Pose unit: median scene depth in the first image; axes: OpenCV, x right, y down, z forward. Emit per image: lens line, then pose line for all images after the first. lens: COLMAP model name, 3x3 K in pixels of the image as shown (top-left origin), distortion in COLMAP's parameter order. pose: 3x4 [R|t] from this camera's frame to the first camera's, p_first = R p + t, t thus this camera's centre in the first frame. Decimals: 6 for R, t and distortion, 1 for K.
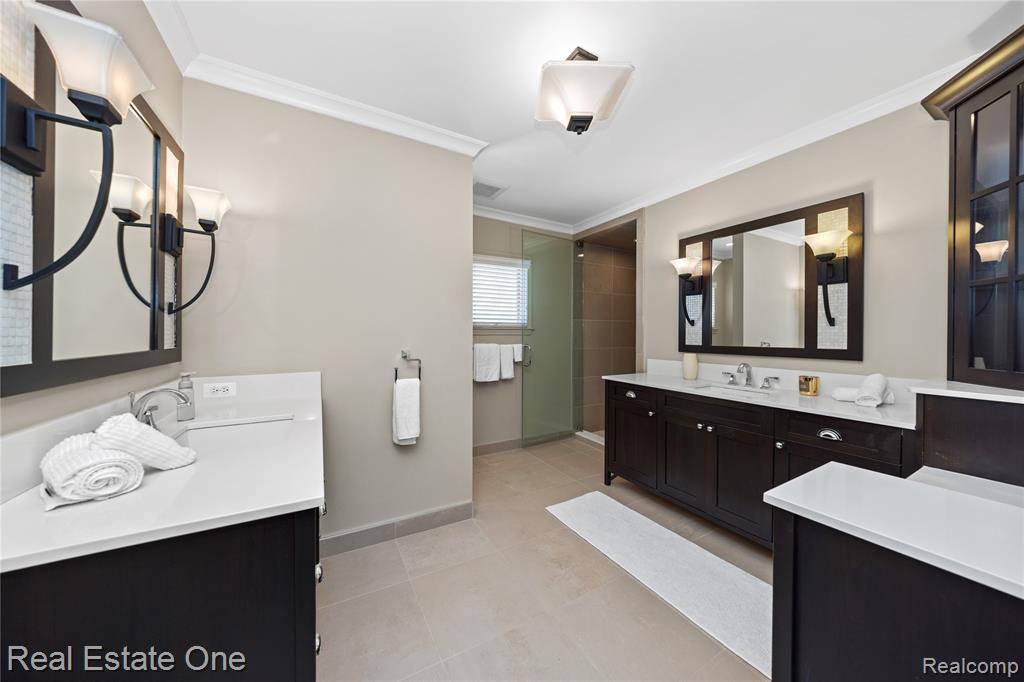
lens RADIAL K [[353.4, 0, 517.3], [0, 353.4, 332.4], [0, 0, 1]] dist [0.001476, -0.000006]
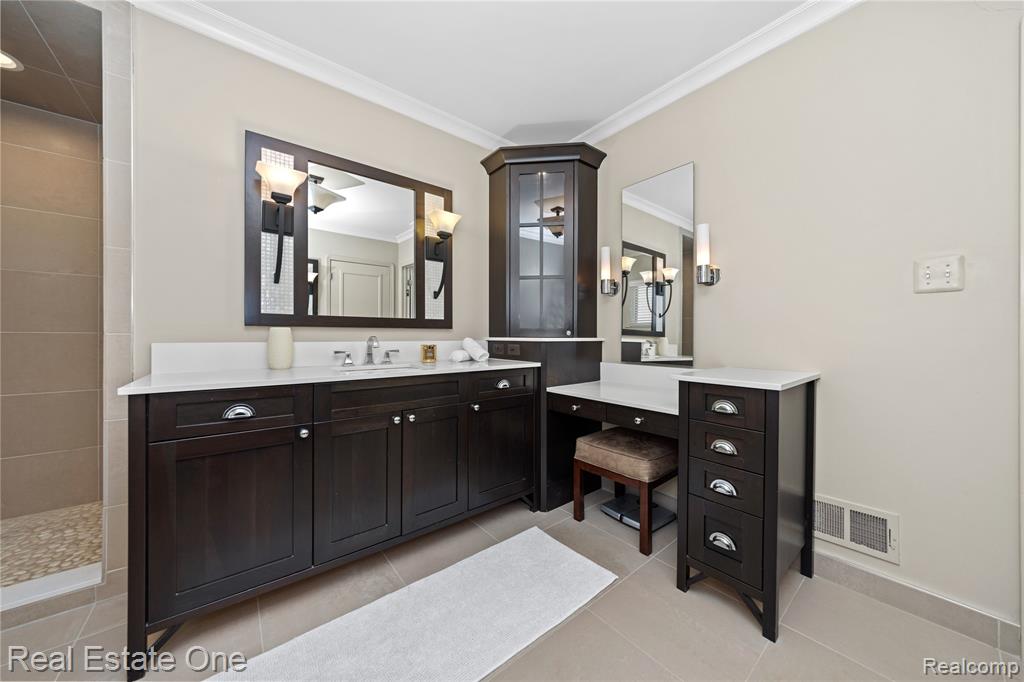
lens RADIAL K [[353.4, 0, 512.7], [0, 353.4, 337.8], [0, 0, 1]] dist [0.001476, -0.000006]
pose [[-0.158344, -0.001476, 0.987383, -0.219354], [0.004091, 0.999989, 0.002151, 0.094044], [-0.987375, 0.004380, -0.158337, 0.847479]]
